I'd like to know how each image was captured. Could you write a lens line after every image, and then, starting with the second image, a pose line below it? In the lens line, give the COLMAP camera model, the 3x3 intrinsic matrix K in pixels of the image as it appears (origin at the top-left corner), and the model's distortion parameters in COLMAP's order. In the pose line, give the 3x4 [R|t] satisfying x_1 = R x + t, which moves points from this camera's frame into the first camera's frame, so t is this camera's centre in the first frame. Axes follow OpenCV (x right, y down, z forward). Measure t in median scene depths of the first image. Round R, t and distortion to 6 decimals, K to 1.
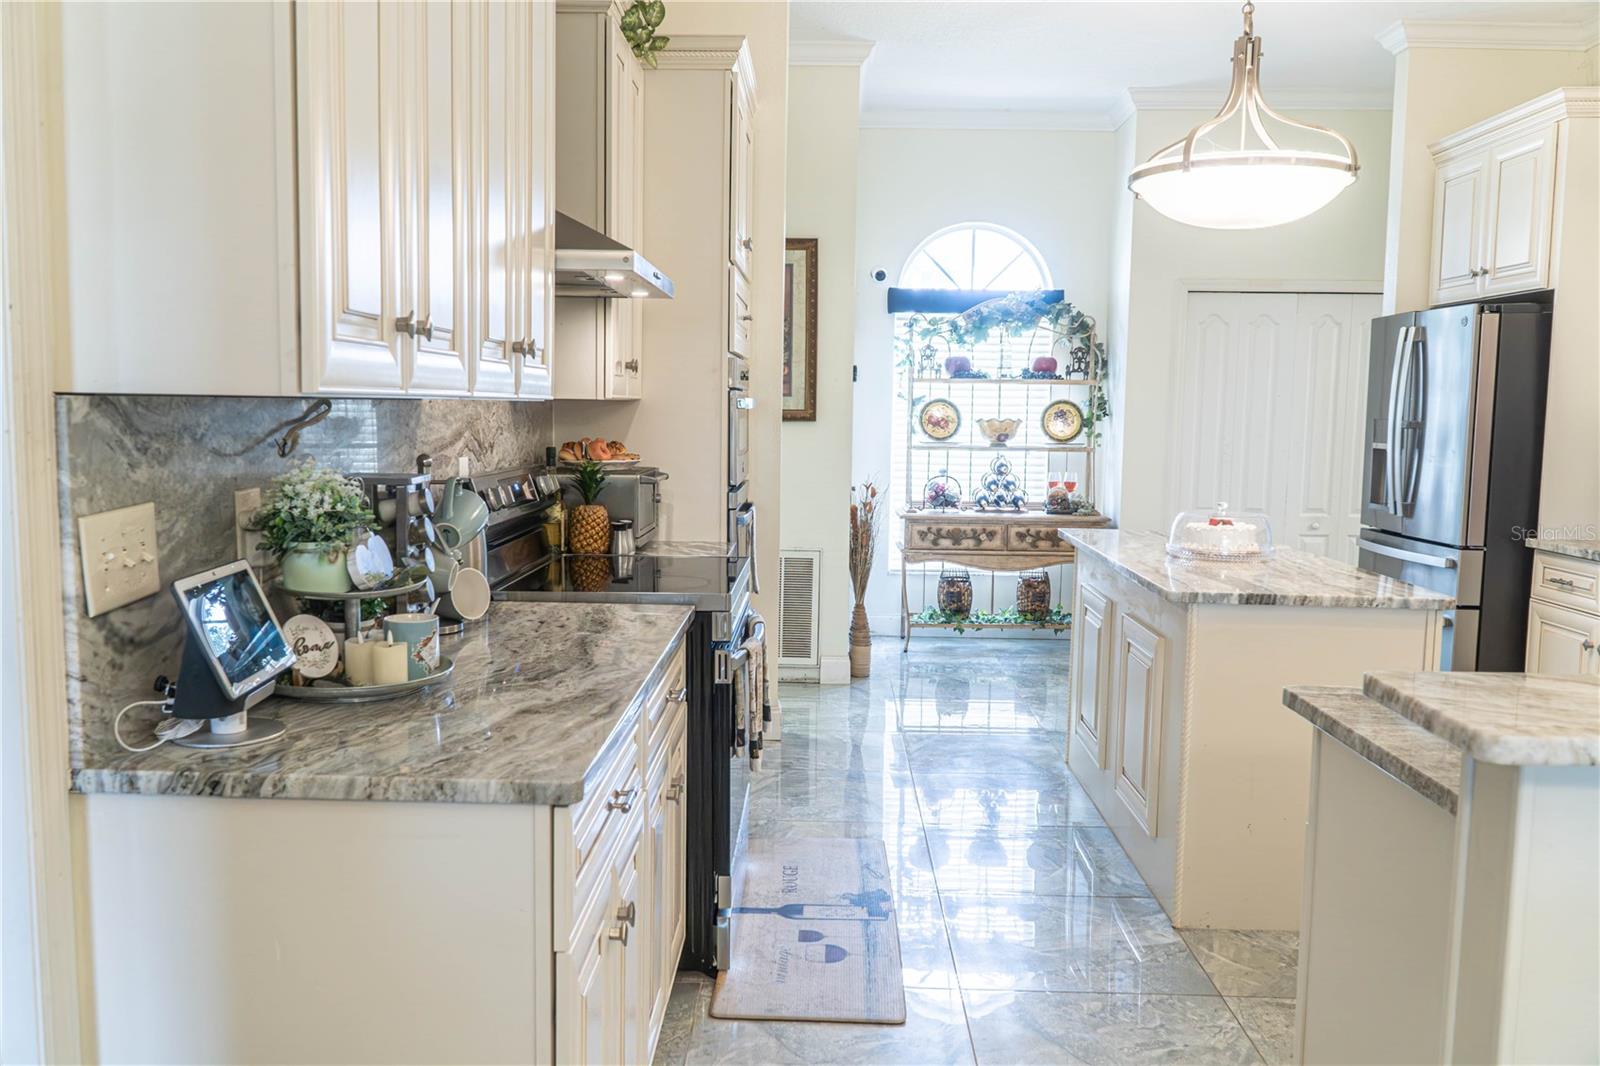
lens RADIAL K [[1311.6, 0, 800.0], [0, 1311.6, 533.0], [0, 0, 1]] dist [-0.009487, -0.006665]
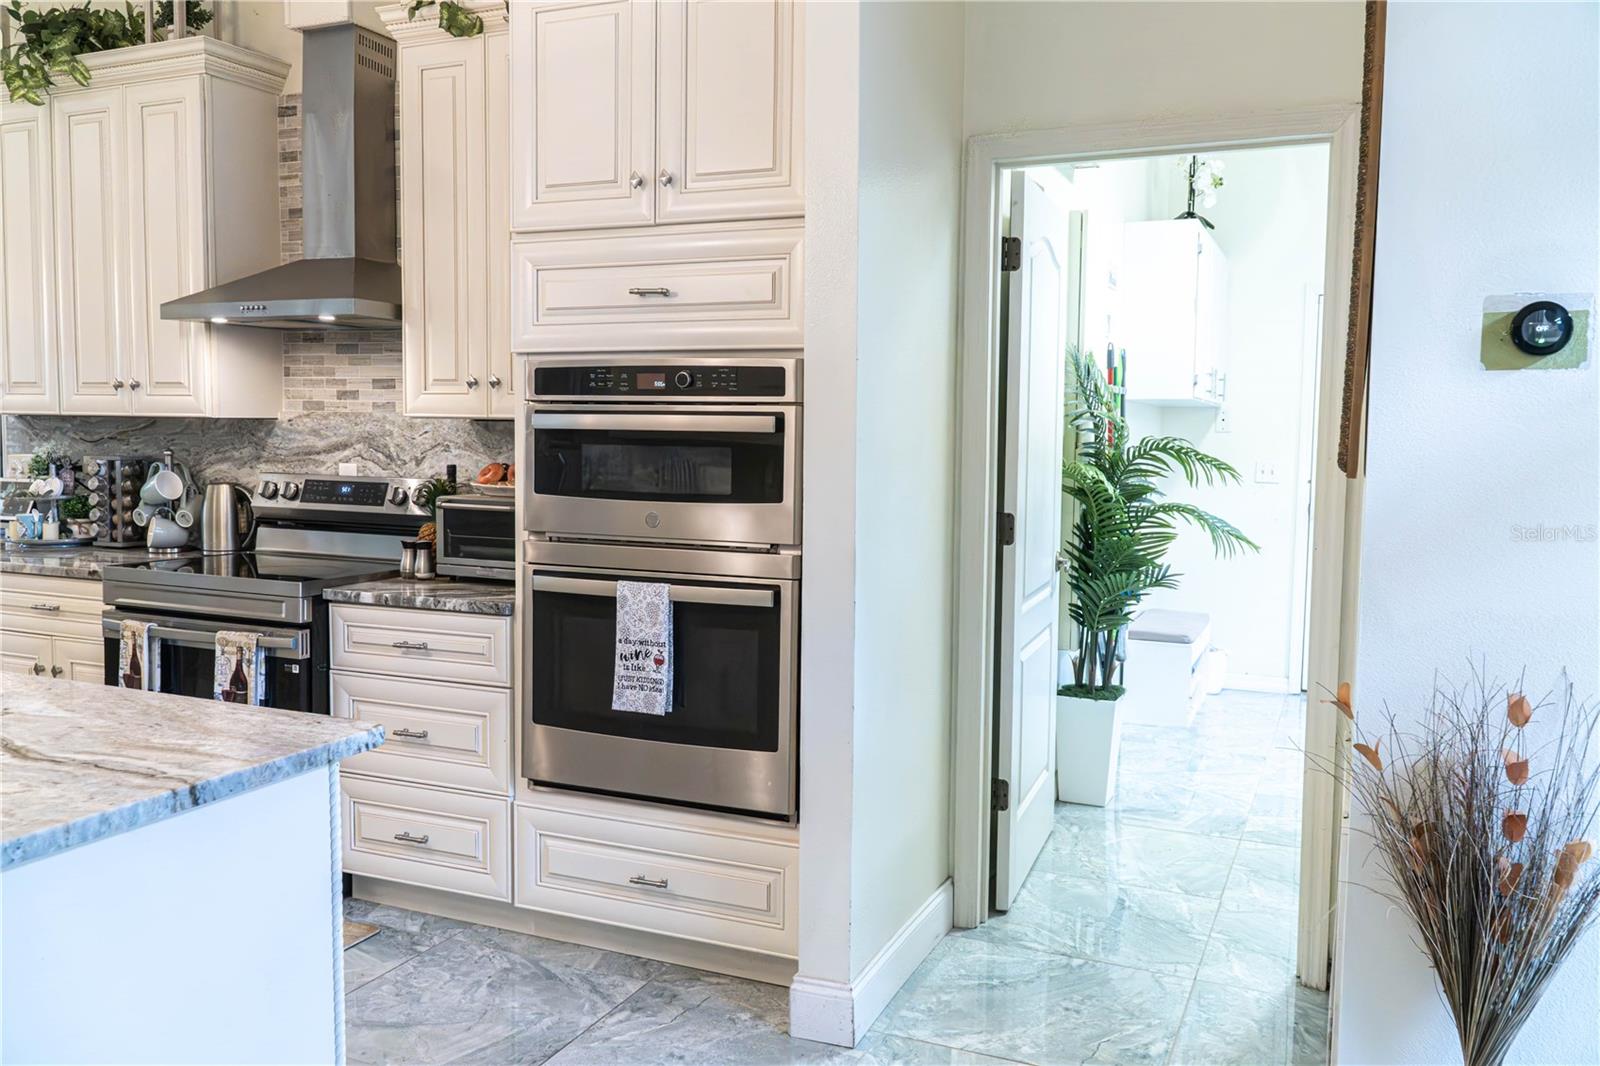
lens RADIAL K [[1311.6, 0, 800.0], [0, 1311.6, 533.0], [0, 0, 1]] dist [-0.009487, -0.006665]
pose [[-0.395063, 0.060054, -0.916689, 0.862836], [-0.105057, 0.988361, 0.110026, -0.203167], [0.912627, 0.139772, -0.384156, 2.167171]]
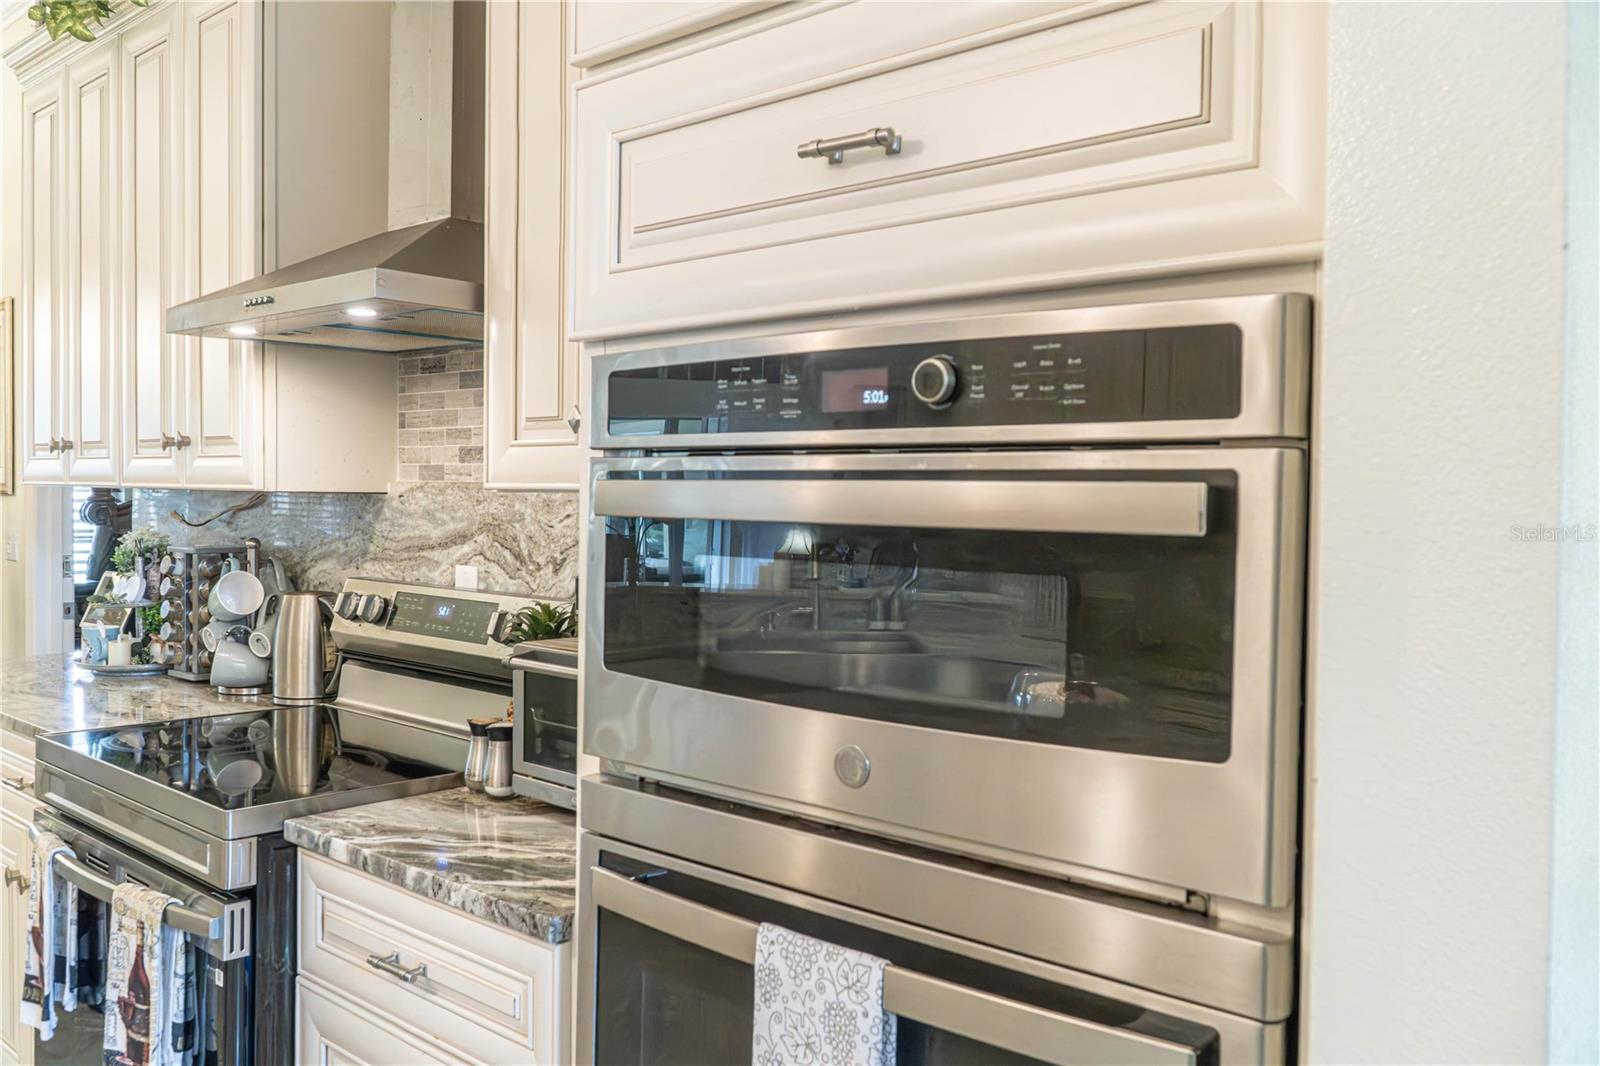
lens RADIAL K [[1311.6, 0, 800.0], [0, 1311.6, 533.0], [0, 0, 1]] dist [-0.009487, -0.006665]
pose [[-0.656467, 0.002873, -0.754349, 0.237944], [-0.092378, 0.992160, 0.084170, -0.184428], [0.748677, 0.124940, -0.651055, 1.881259]]
